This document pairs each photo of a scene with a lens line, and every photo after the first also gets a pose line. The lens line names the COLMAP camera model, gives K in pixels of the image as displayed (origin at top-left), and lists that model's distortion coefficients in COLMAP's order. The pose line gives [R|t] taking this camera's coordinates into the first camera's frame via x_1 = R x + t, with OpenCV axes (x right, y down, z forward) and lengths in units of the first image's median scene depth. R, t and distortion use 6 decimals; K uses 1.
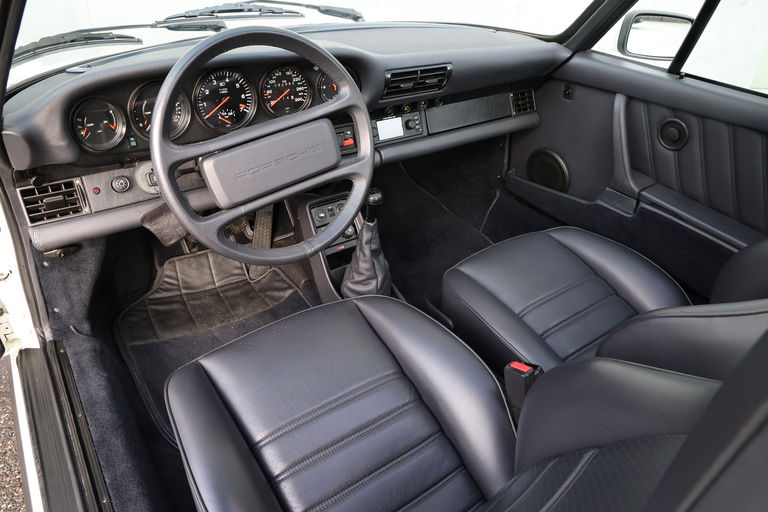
lens RADIAL K [[525.5, 0, 387.0], [0, 525.5, 253.0], [0, 0, 1]] dist [-0.064563, 0.021869]
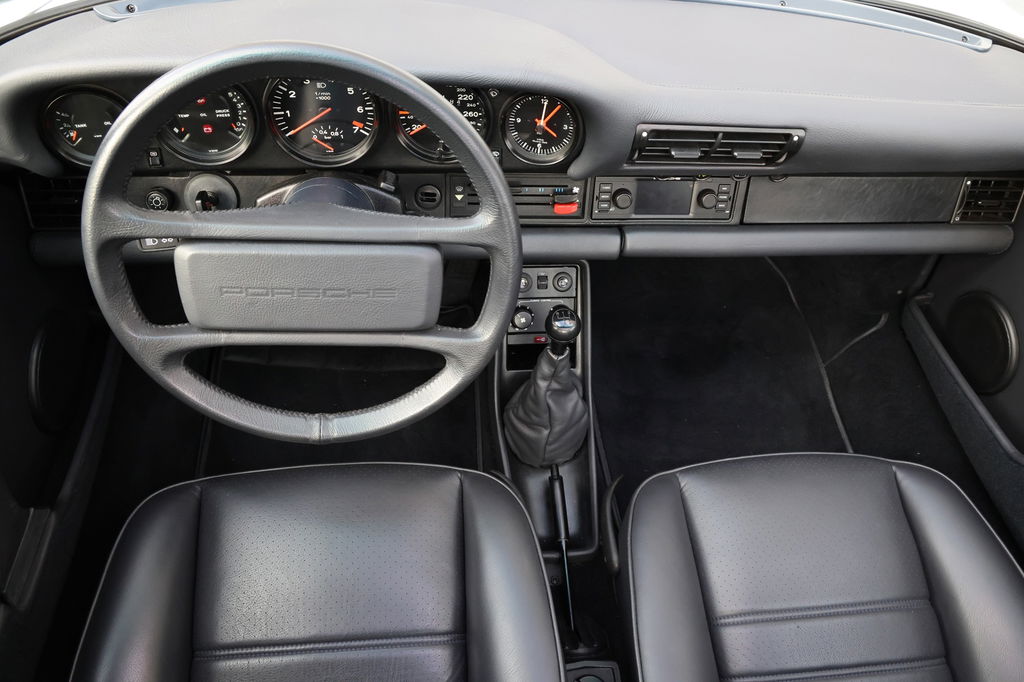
lens RADIAL K [[700.6, 0, 512.8], [0, 700.6, 336.9], [0, 0, 1]] dist [-0.064563, 0.021869]
pose [[0.861377, 0.402373, -0.310040, 0.184212], [-0.304545, 0.897574, 0.318768, -0.353055], [0.406548, -0.180159, 0.895691, 0.341309]]
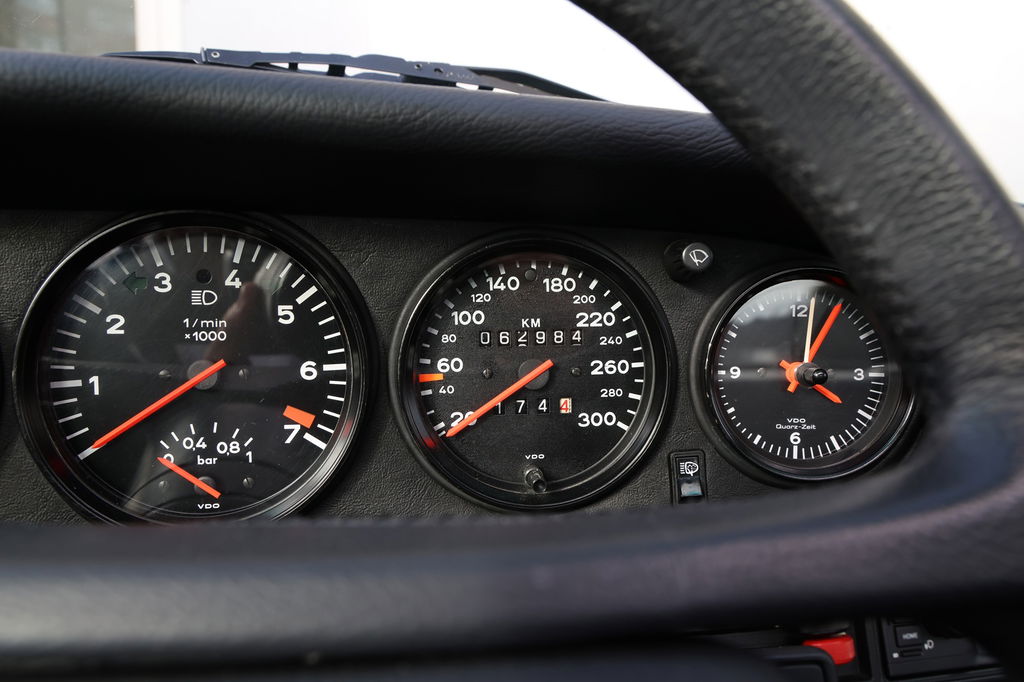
lens RADIAL K [[774.3, 0, 512.7], [0, 774.3, 344.2], [0, 0, 1]] dist [-0.048594, -0.004985]
pose [[0.918349, 0.028359, -0.394755, -0.084590], [-0.198909, 0.895378, -0.398414, -0.198902], [0.342156, 0.444404, 0.827910, 0.743434]]
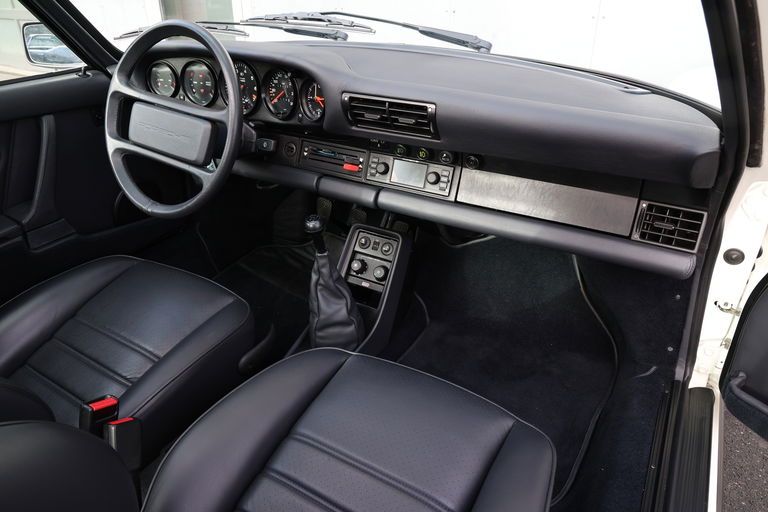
lens RADIAL K [[525.5, 0, 380.1], [0, 525.5, 257.2], [0, 0, 1]] dist [-0.064563, 0.021869]
pose [[0.390226, 0.405567, -0.826583, 0.881673], [-0.477921, 0.856564, 0.194653, -0.322191], [0.786965, 0.319083, 0.528083, 0.698817]]
